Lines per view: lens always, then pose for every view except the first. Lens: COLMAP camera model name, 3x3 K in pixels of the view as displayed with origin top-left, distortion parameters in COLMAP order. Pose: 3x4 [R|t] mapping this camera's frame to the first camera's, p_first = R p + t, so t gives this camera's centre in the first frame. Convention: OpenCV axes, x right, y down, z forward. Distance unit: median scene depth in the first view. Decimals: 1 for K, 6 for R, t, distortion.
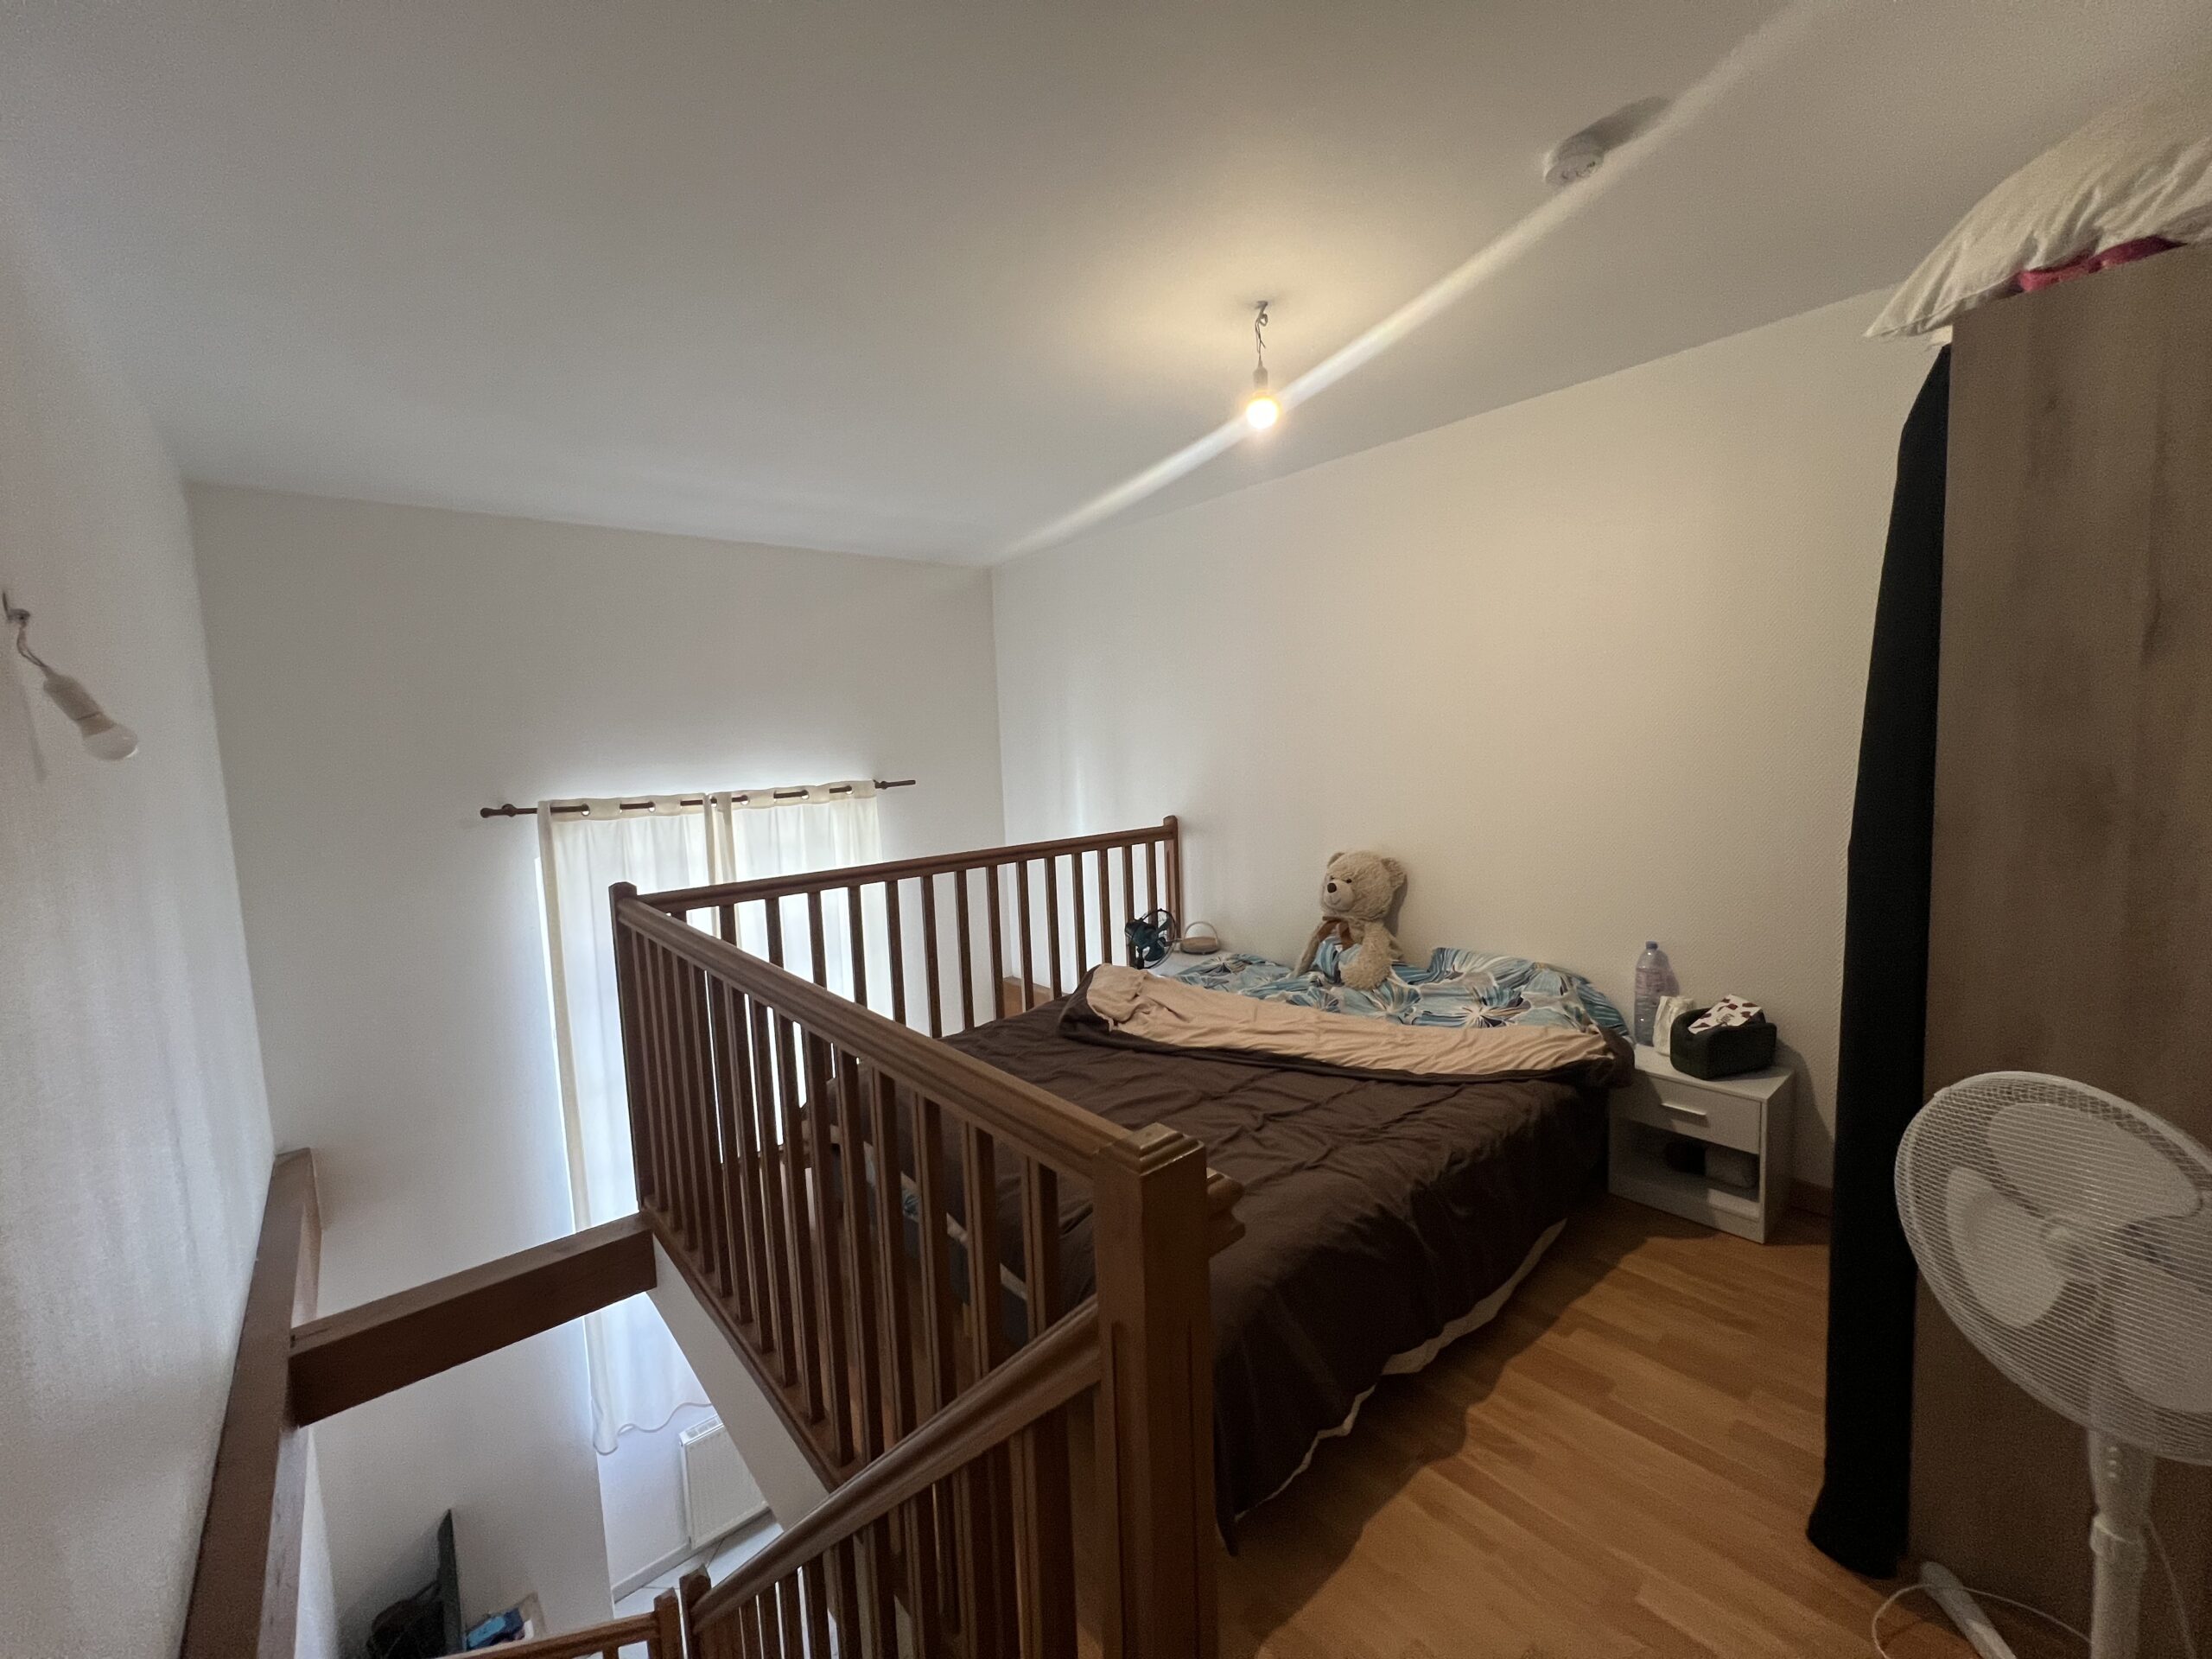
lens RADIAL K [[880.3, 0, 1092.8], [0, 880.3, 827.4], [0, 0, 1]] dist [-0.005626, 0.000155]
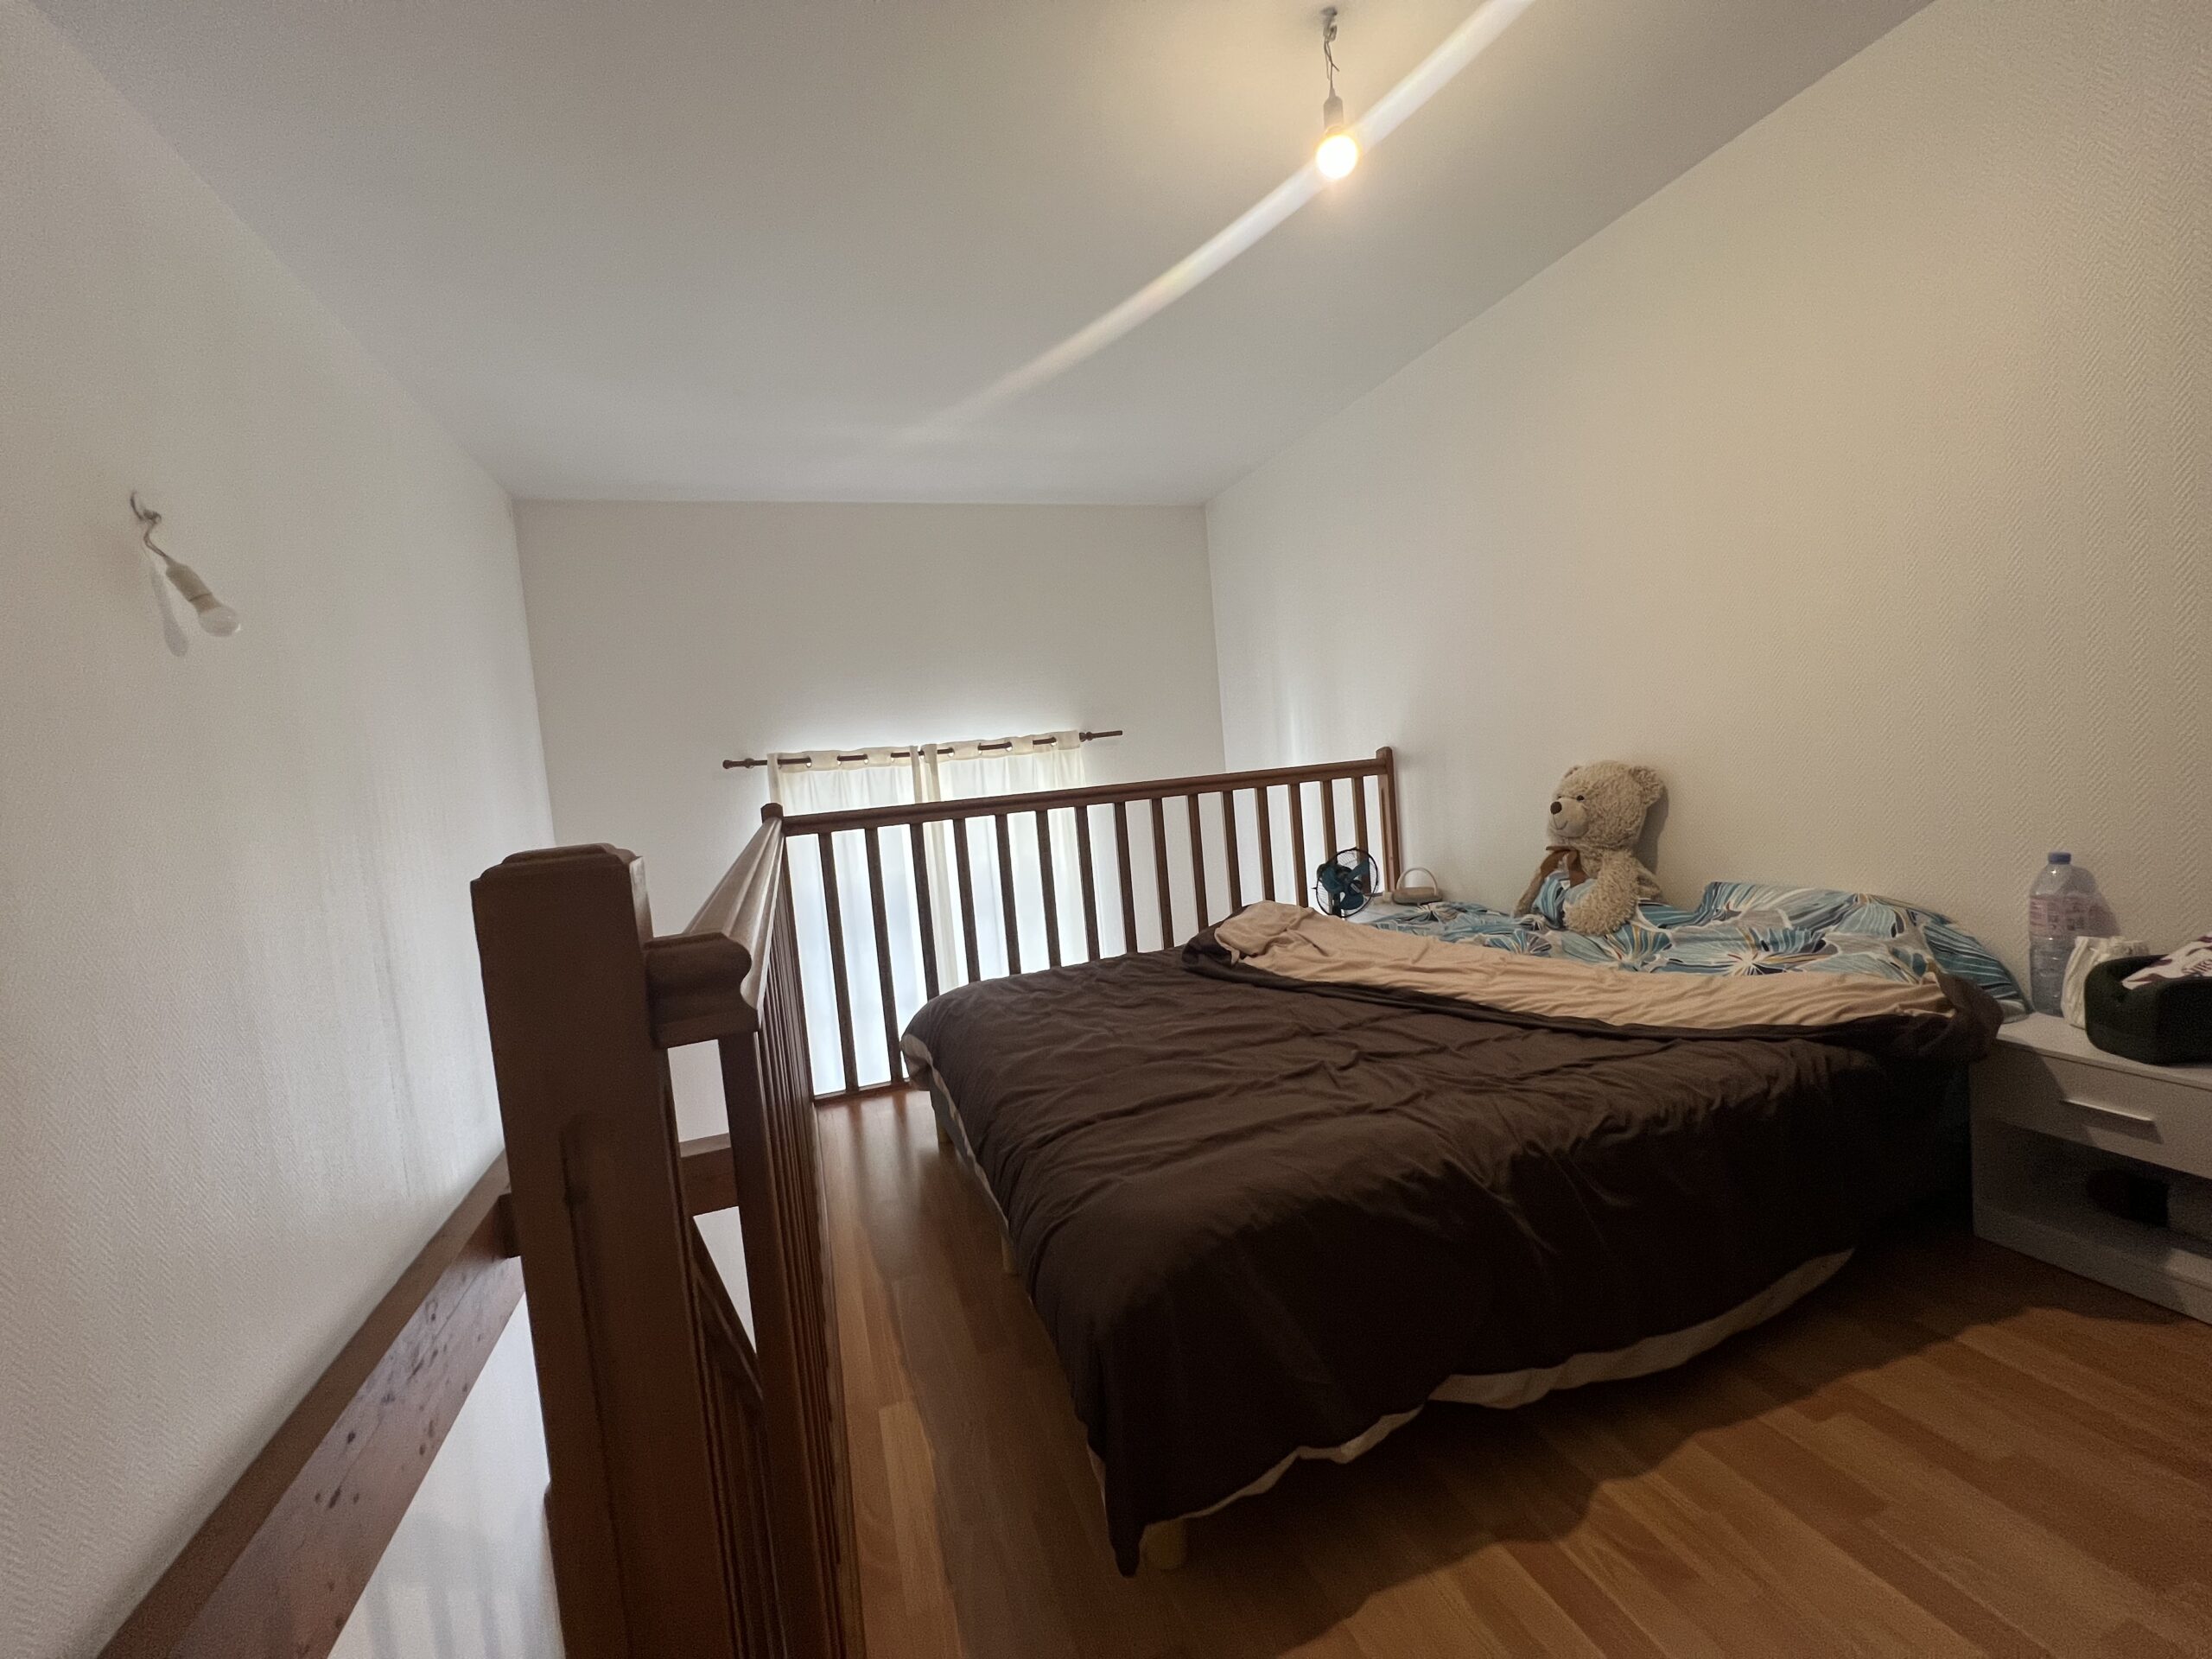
lens RADIAL K [[880.3, 0, 1101.1], [0, 880.3, 829.5], [0, 0, 1]] dist [-0.005626, 0.000155]
pose [[0.932065, -0.016133, -0.361931, 0.234280], [0.014884, 0.999870, -0.006240, 0.114813], [0.361985, 0.000429, 0.932184, 0.168566]]
